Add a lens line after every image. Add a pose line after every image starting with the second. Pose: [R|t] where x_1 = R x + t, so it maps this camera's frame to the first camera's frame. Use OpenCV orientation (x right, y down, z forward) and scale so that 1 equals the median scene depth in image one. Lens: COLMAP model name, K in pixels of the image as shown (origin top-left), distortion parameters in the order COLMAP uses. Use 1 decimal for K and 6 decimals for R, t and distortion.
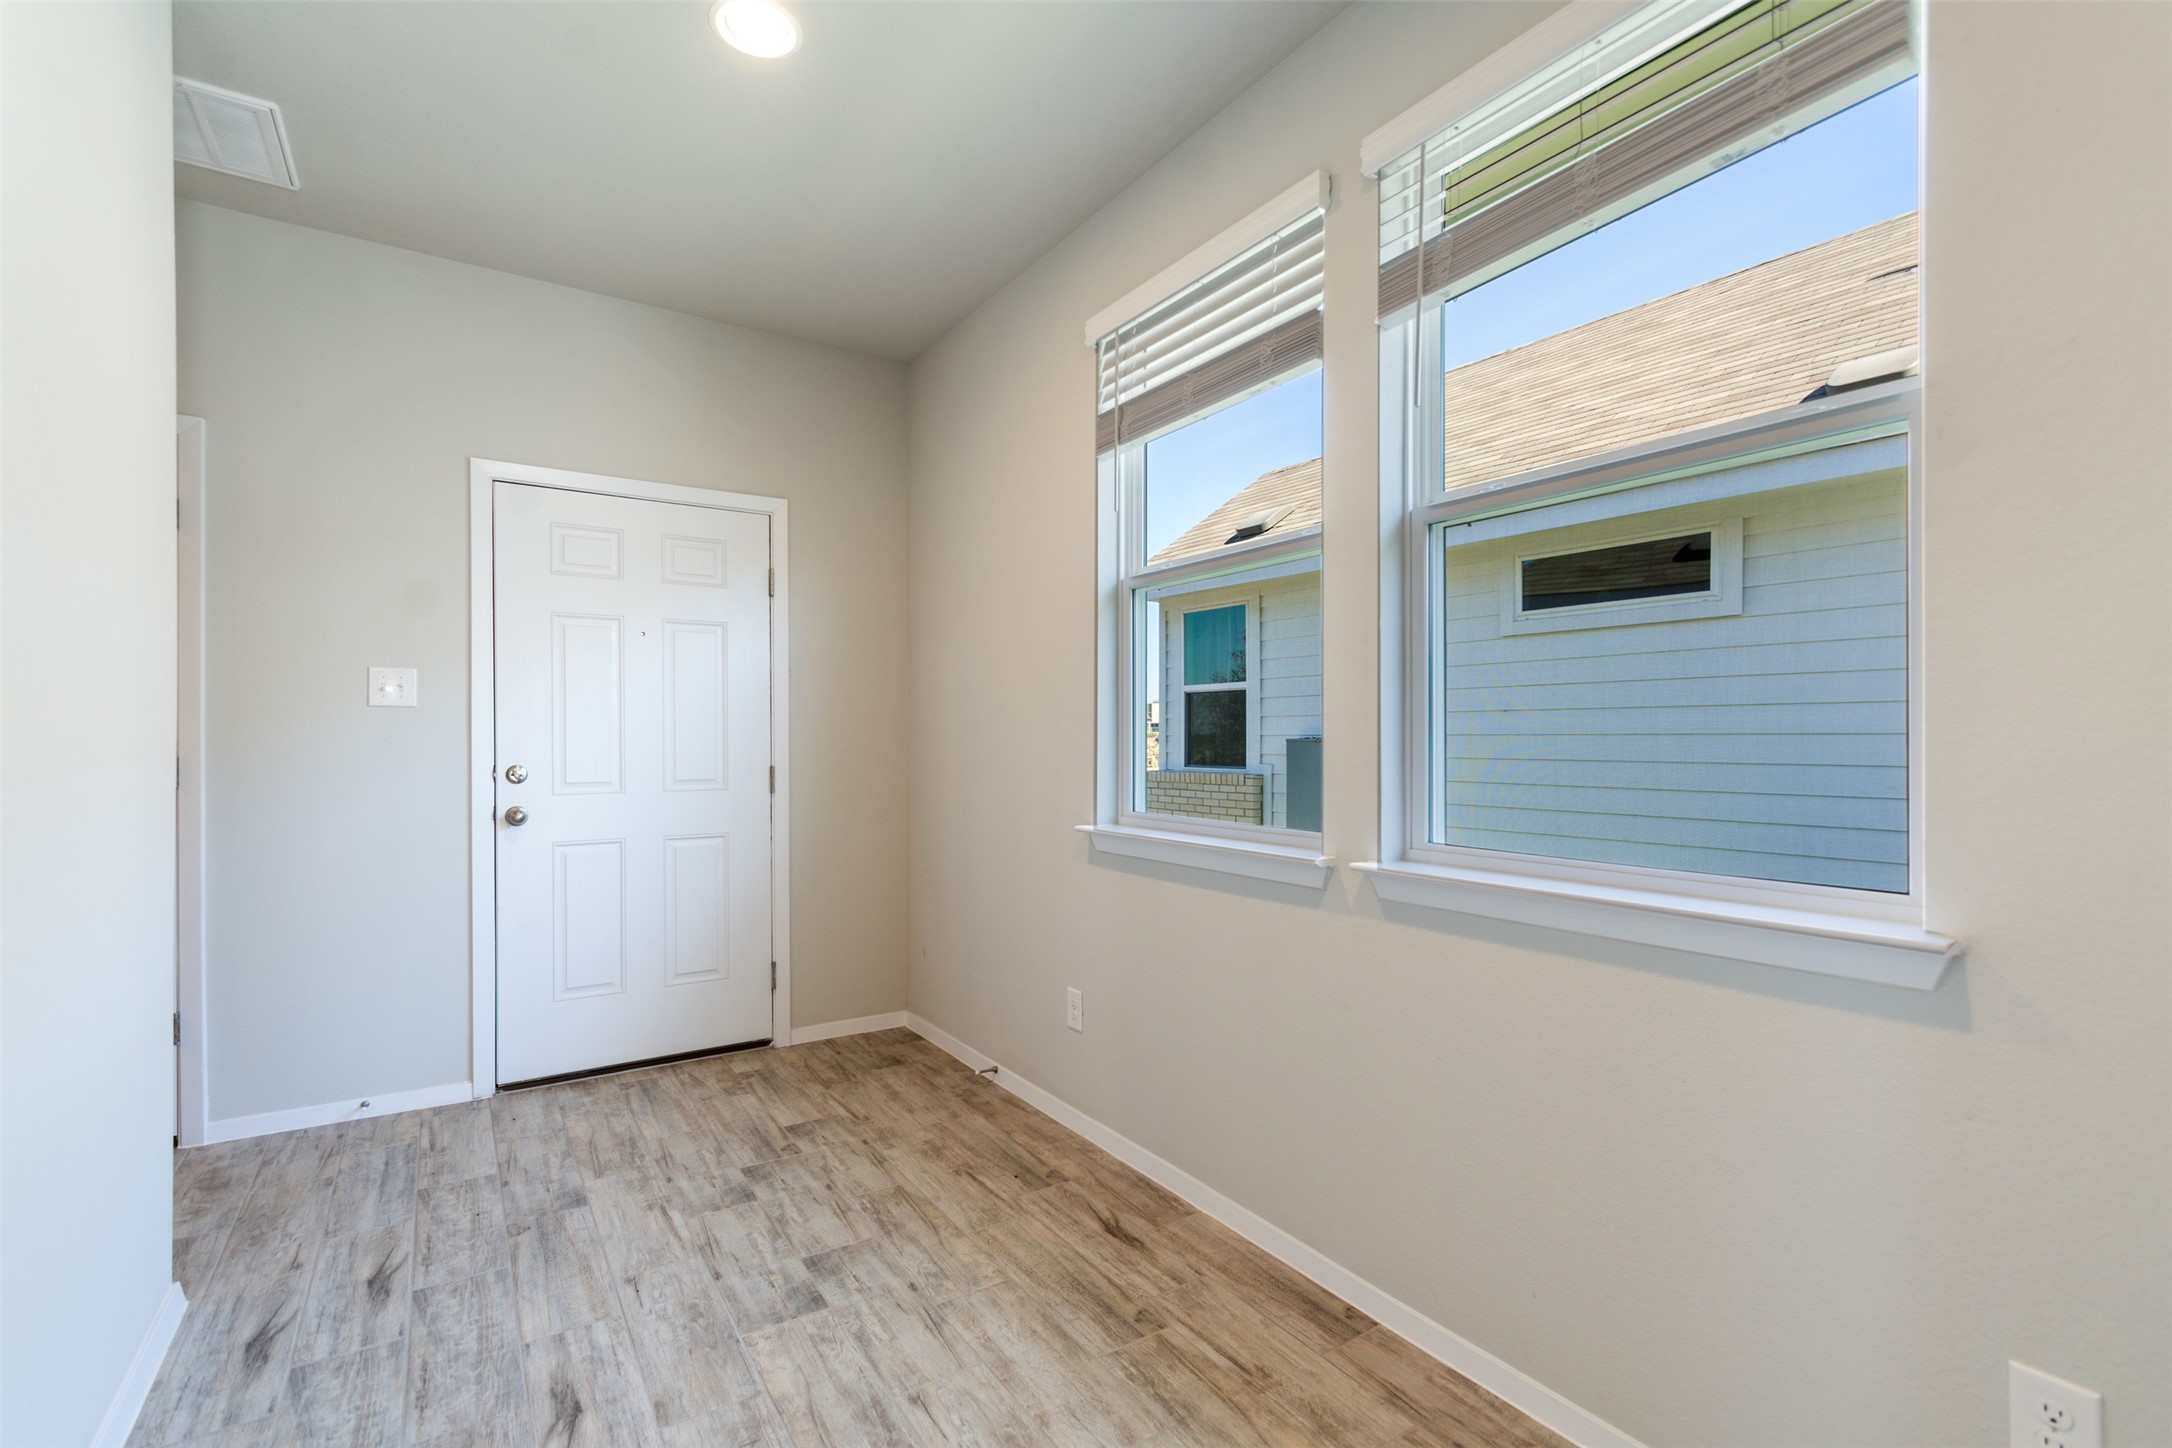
lens RADIAL K [[975.7, 0, 1076.3], [0, 975.7, 735.7], [0, 0, 1]] dist [-0.001991, -0.000692]
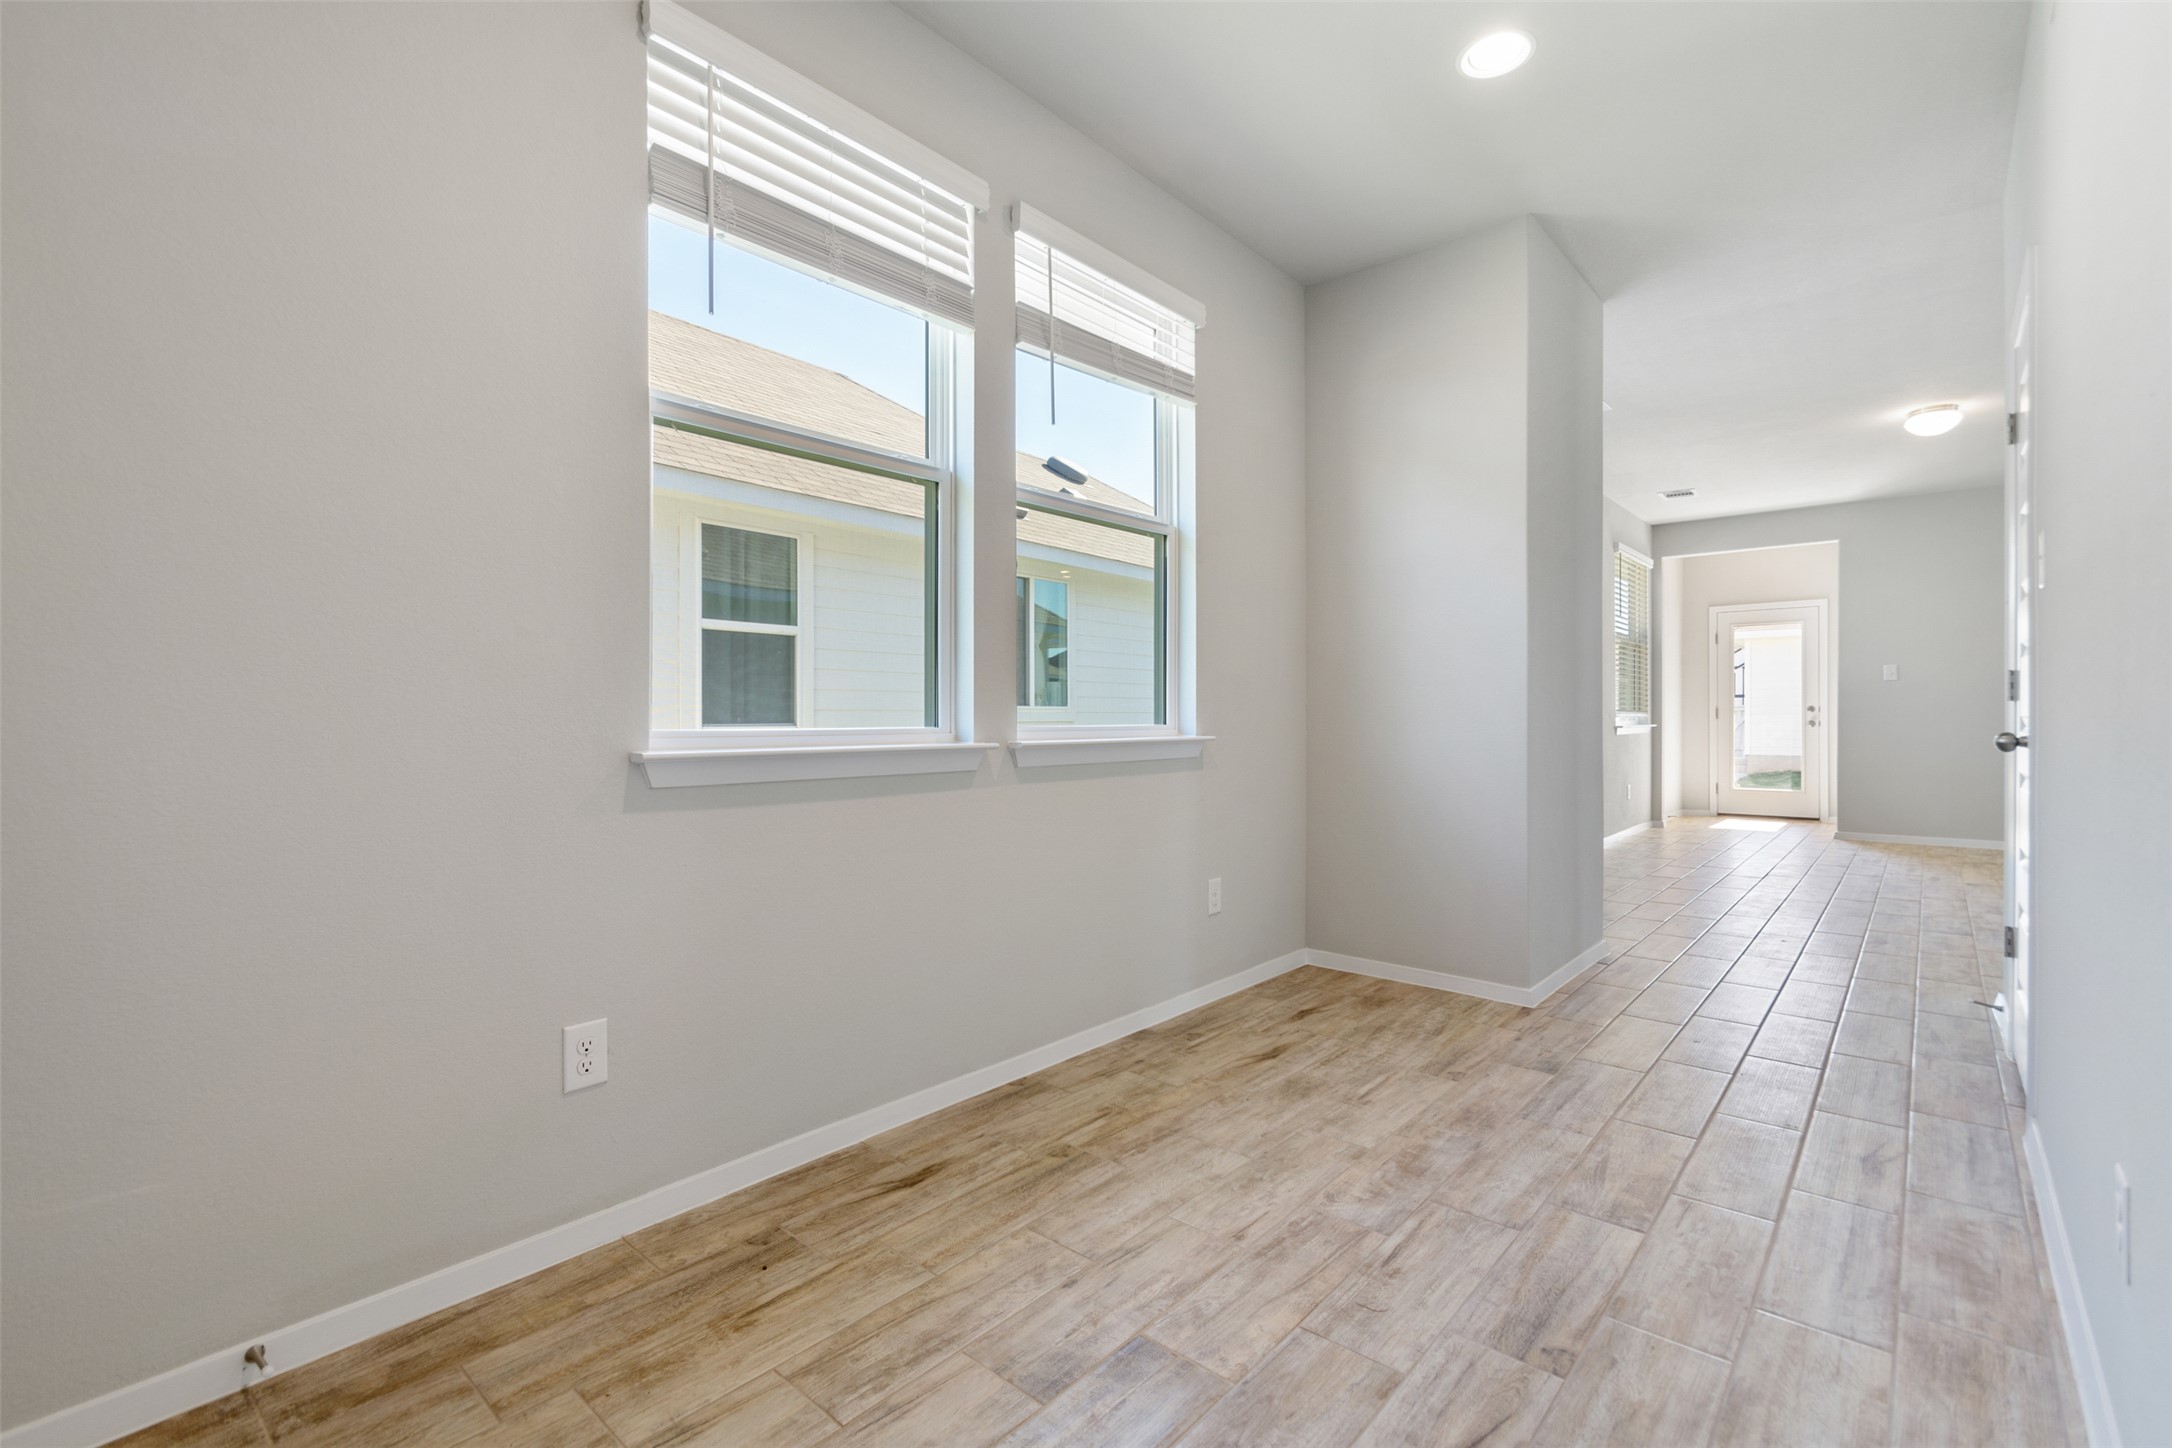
lens RADIAL K [[975.7, 0, 1073.9], [0, 975.7, 716.1], [0, 0, 1]] dist [-0.001991, -0.000692]
pose [[-0.281151, 0.003594, 0.959657, -0.888801], [-0.001626, 0.999990, -0.004222, 0.089499], [-0.959662, -0.002748, -0.281143, 1.147448]]
